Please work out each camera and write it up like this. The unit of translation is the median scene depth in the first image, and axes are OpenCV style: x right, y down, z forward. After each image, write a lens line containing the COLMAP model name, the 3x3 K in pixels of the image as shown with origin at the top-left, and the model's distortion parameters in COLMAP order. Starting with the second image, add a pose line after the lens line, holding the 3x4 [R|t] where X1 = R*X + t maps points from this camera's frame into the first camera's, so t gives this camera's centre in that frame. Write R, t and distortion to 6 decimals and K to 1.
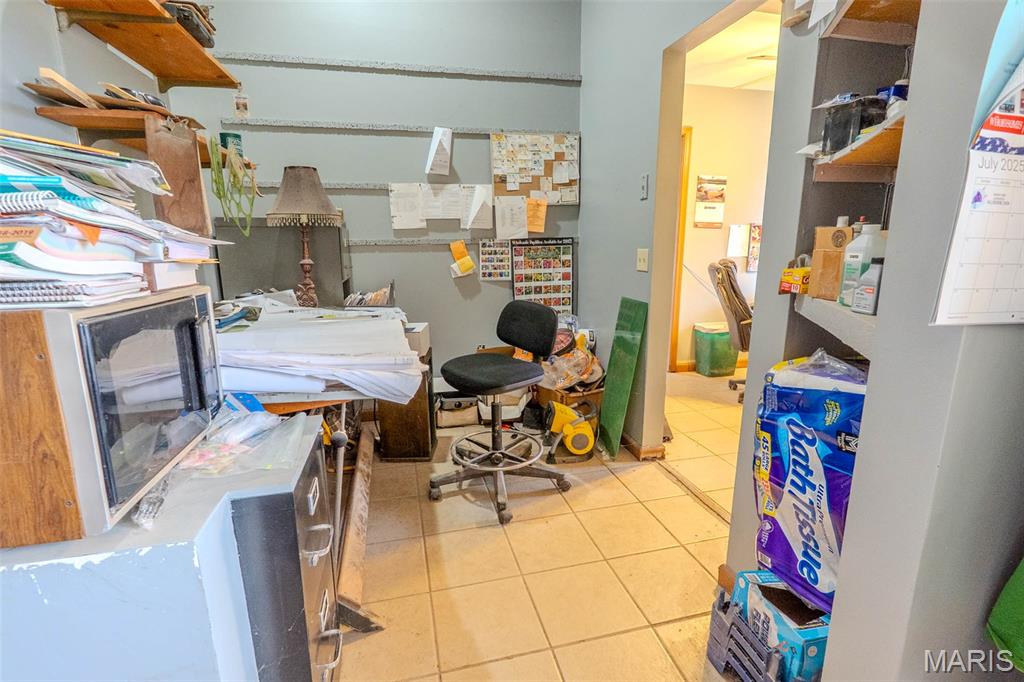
lens RADIAL K [[470.5, 0, 513.6], [0, 470.5, 340.5], [0, 0, 1]] dist [-0.008586, 0.001025]
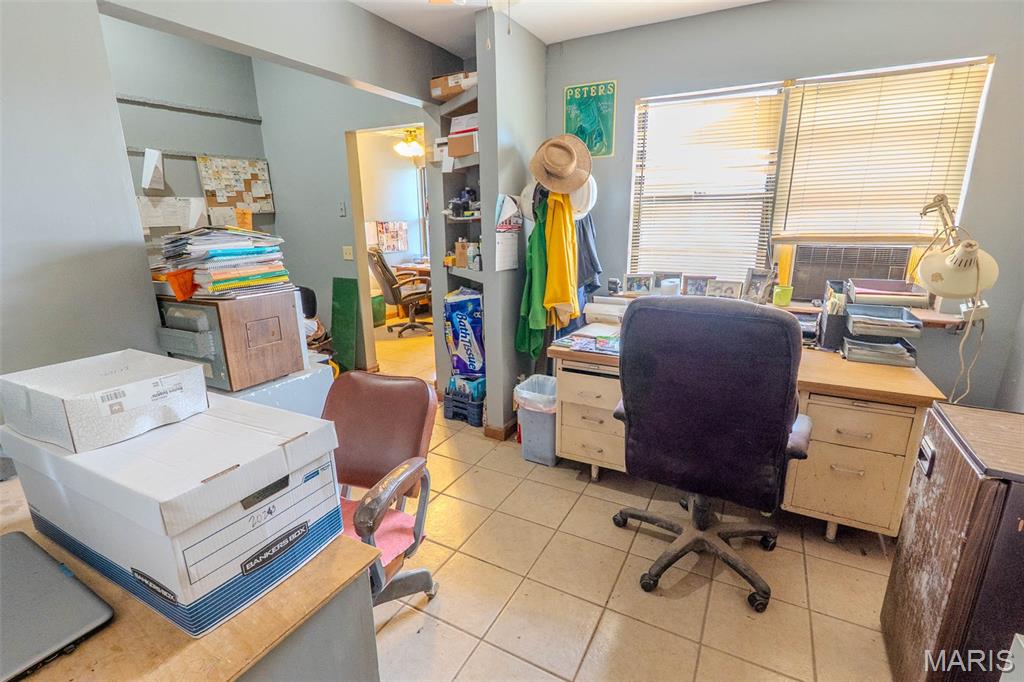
lens RADIAL K [[470.5, 0, 514.6], [0, 470.5, 343.5], [0, 0, 1]] dist [-0.008586, 0.001025]
pose [[0.670411, -0.195286, 0.715830, -1.087819], [0.157978, 0.980191, 0.119451, 0.063974], [-0.724977, 0.033004, 0.687982, -1.026710]]
